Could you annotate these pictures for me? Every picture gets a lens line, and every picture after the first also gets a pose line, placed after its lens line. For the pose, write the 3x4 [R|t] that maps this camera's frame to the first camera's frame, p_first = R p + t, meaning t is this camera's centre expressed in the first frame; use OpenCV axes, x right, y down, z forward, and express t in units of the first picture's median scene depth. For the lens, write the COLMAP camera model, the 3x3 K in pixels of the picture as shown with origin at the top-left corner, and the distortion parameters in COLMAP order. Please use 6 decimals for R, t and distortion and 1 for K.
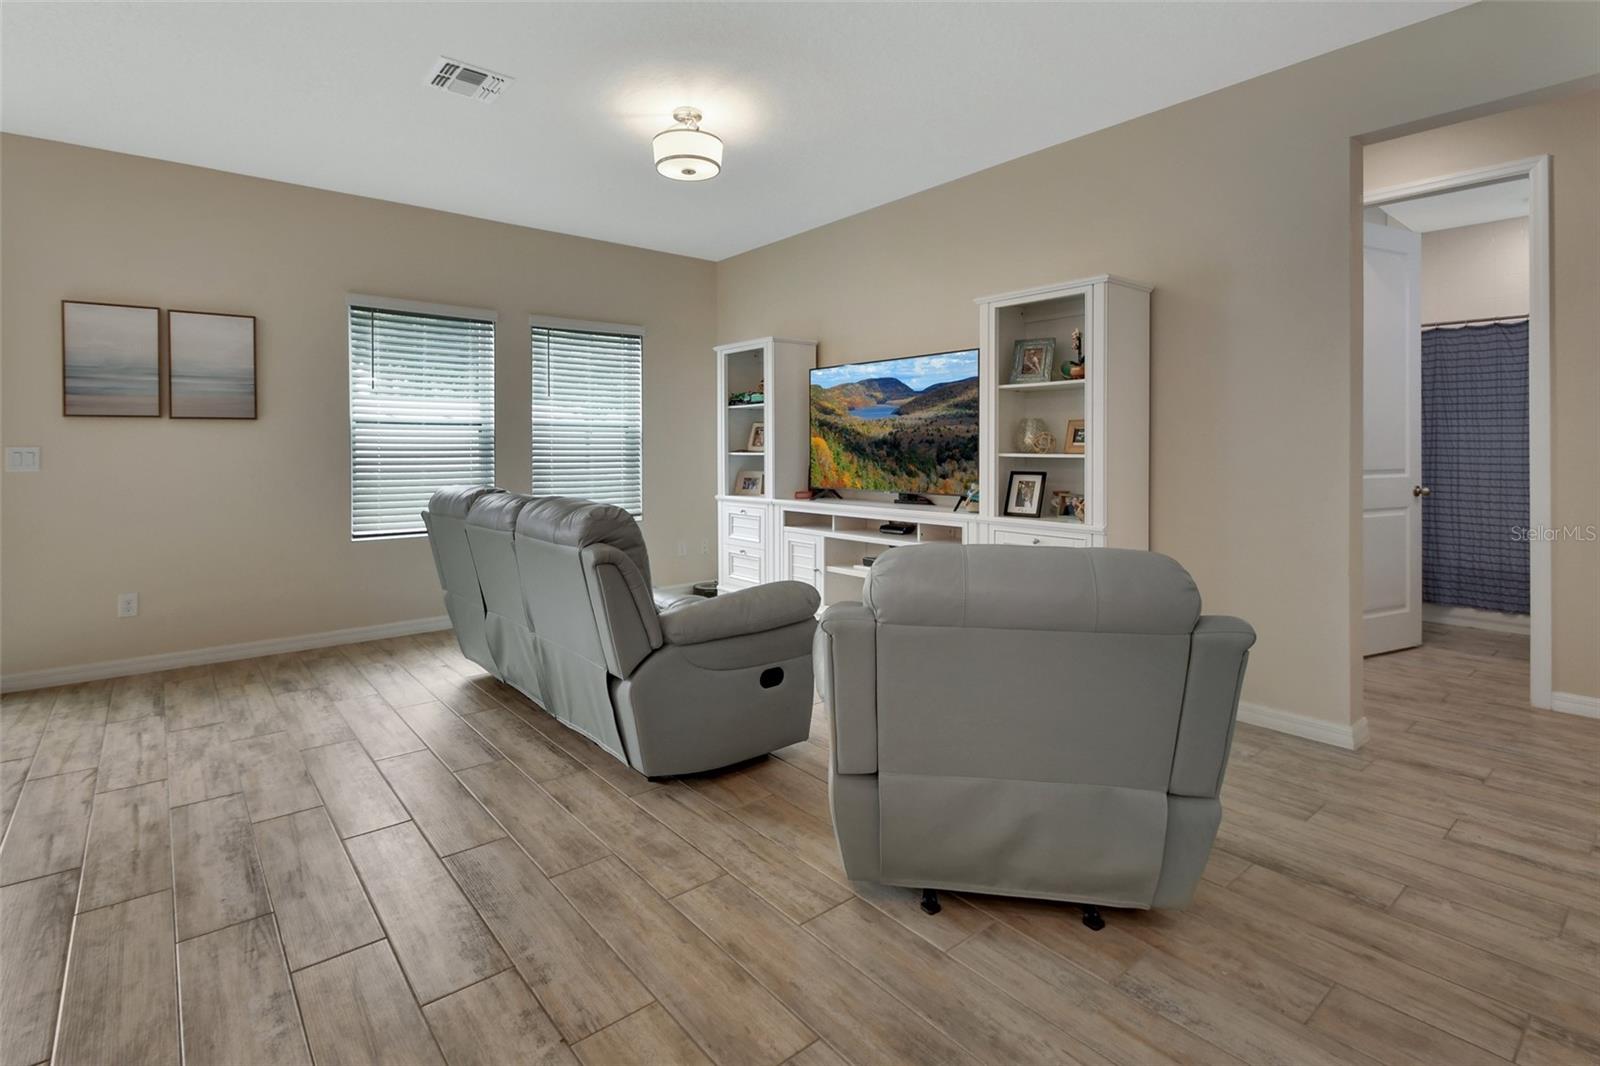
lens RADIAL K [[767.4, 0, 806.0], [0, 767.4, 442.4], [0, 0, 1]] dist [0.017585, -0.008126]
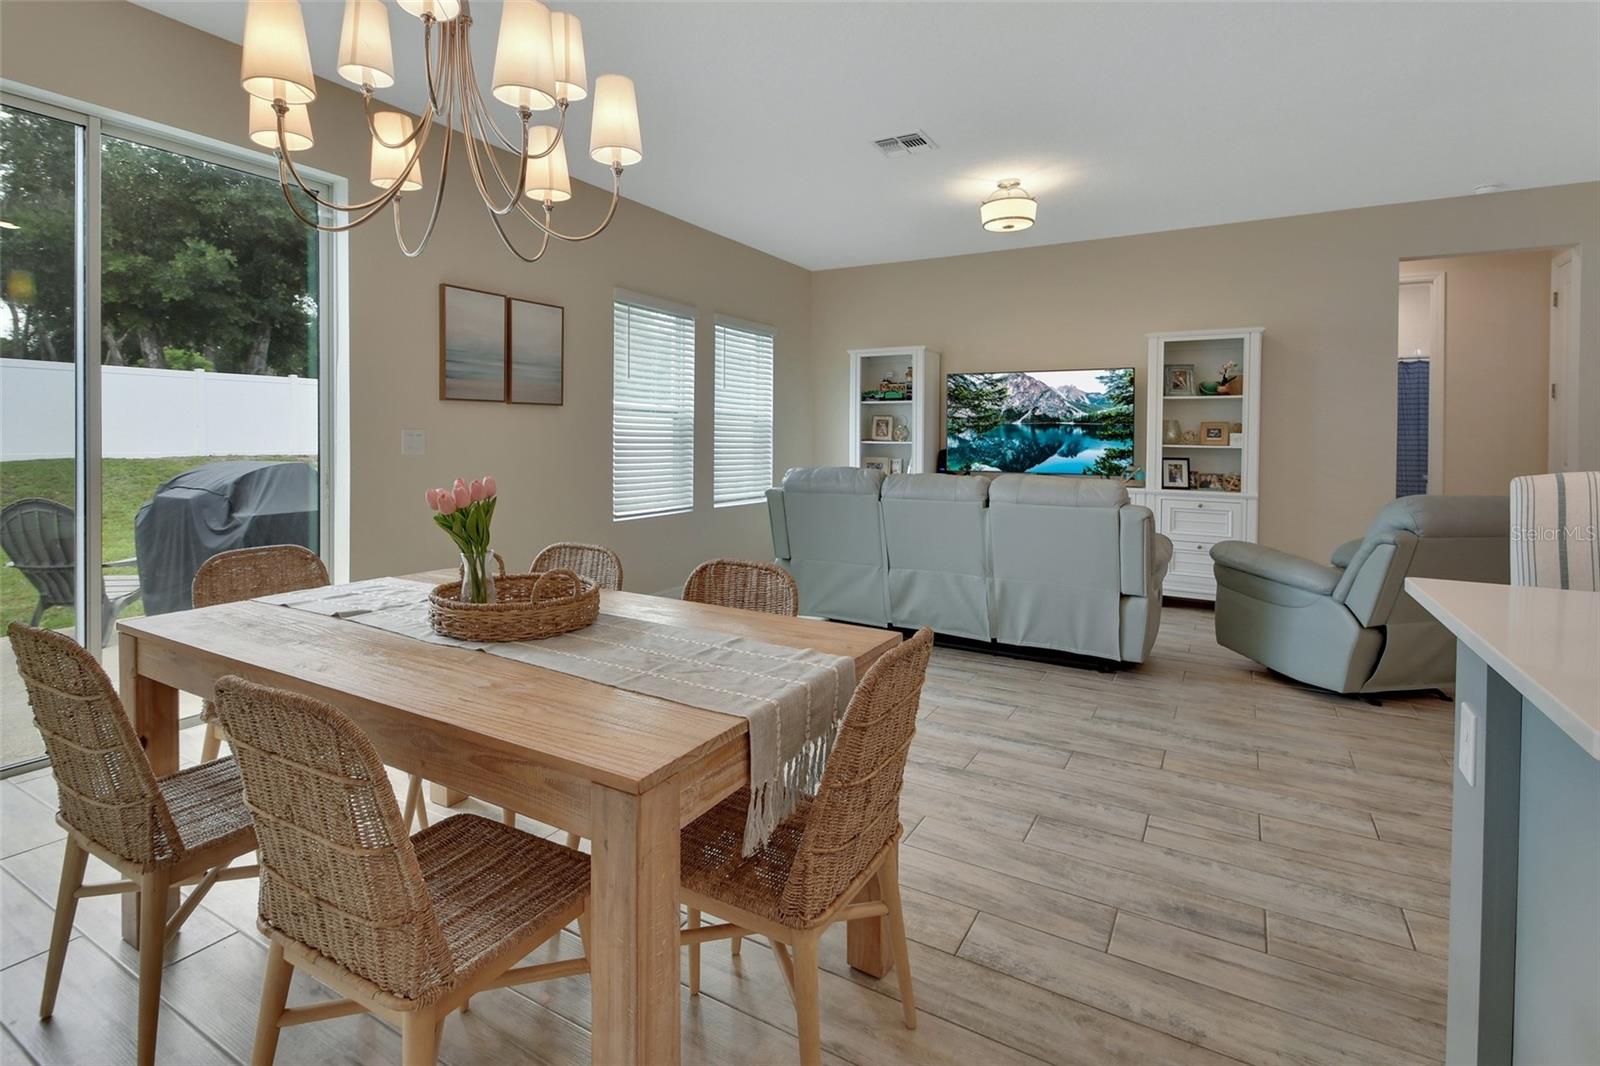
lens RADIAL K [[767.4, 0, 798.4], [0, 767.4, 434.5], [0, 0, 1]] dist [0.017585, -0.008126]
pose [[0.941872, 0.013583, 0.335697, -0.864210], [-0.015267, 0.999881, 0.002377, 0.002796], [-0.335625, -0.007364, 0.941967, -0.107668]]
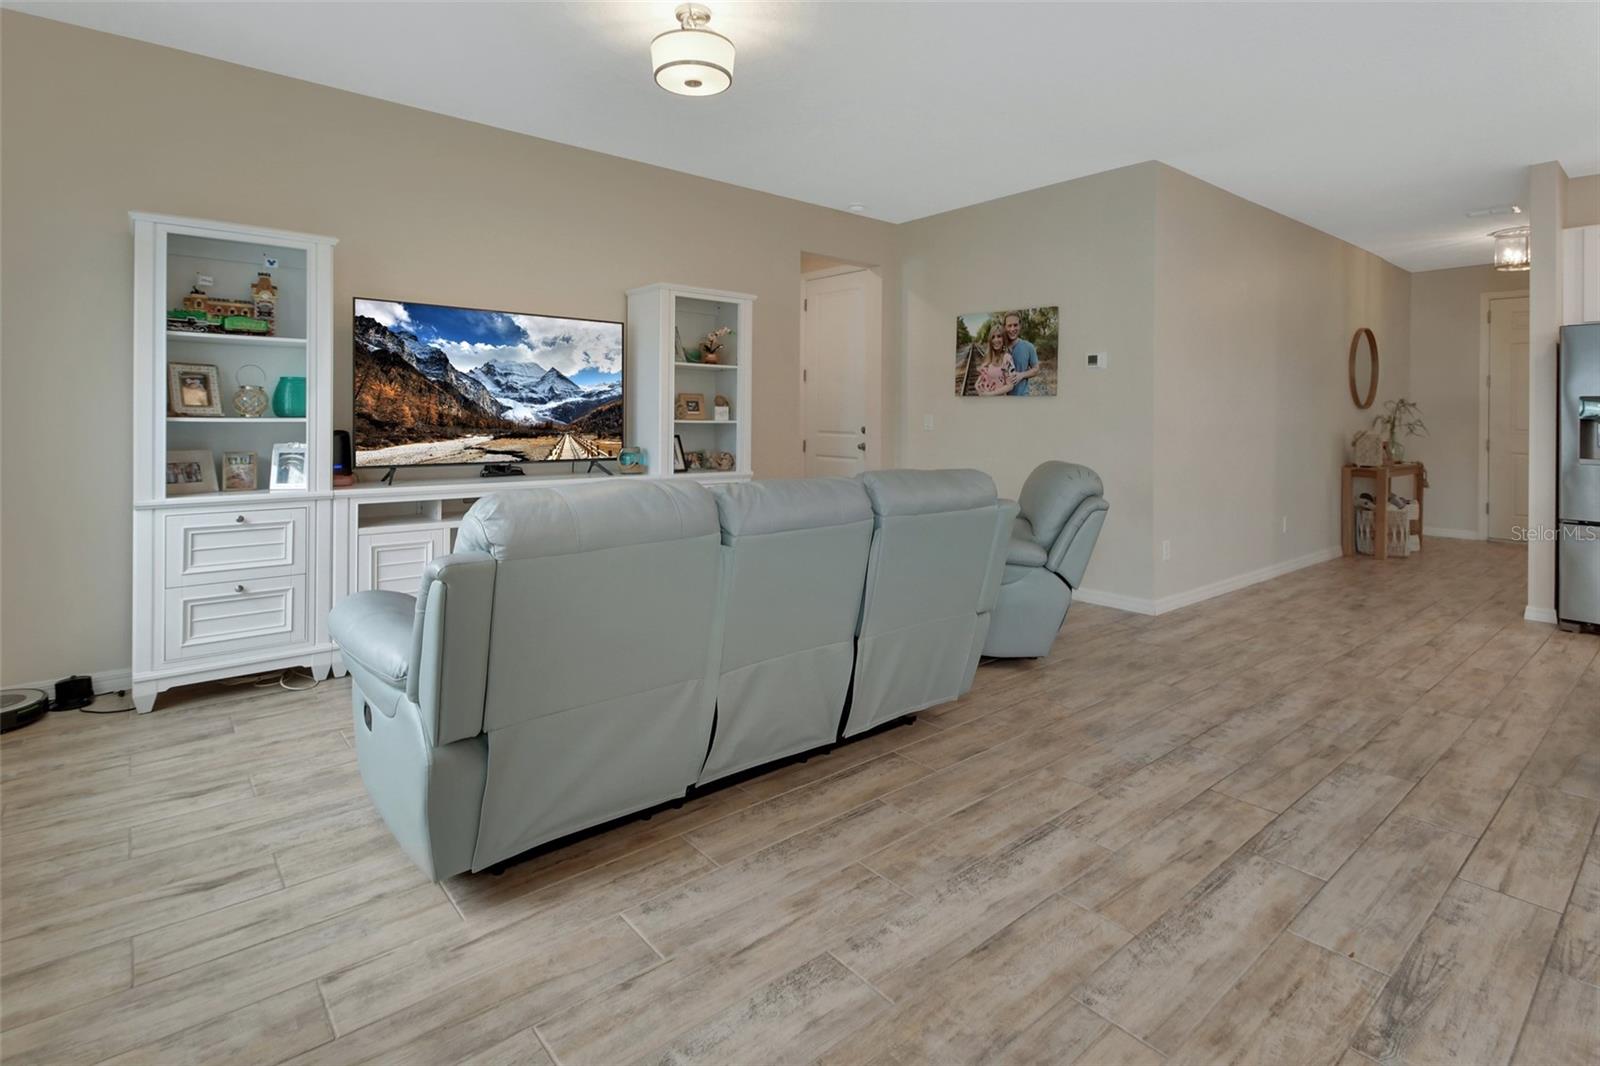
lens RADIAL K [[767.4, 0, 746.0], [0, 767.4, 412.4], [0, 0, 1]] dist [0.017585, -0.008126]
pose [[0.037364, 0.009744, 0.999254, -0.918679], [-0.017697, 0.999802, -0.009087, 0.011529], [-0.999145, -0.017344, 0.037529, 0.849177]]
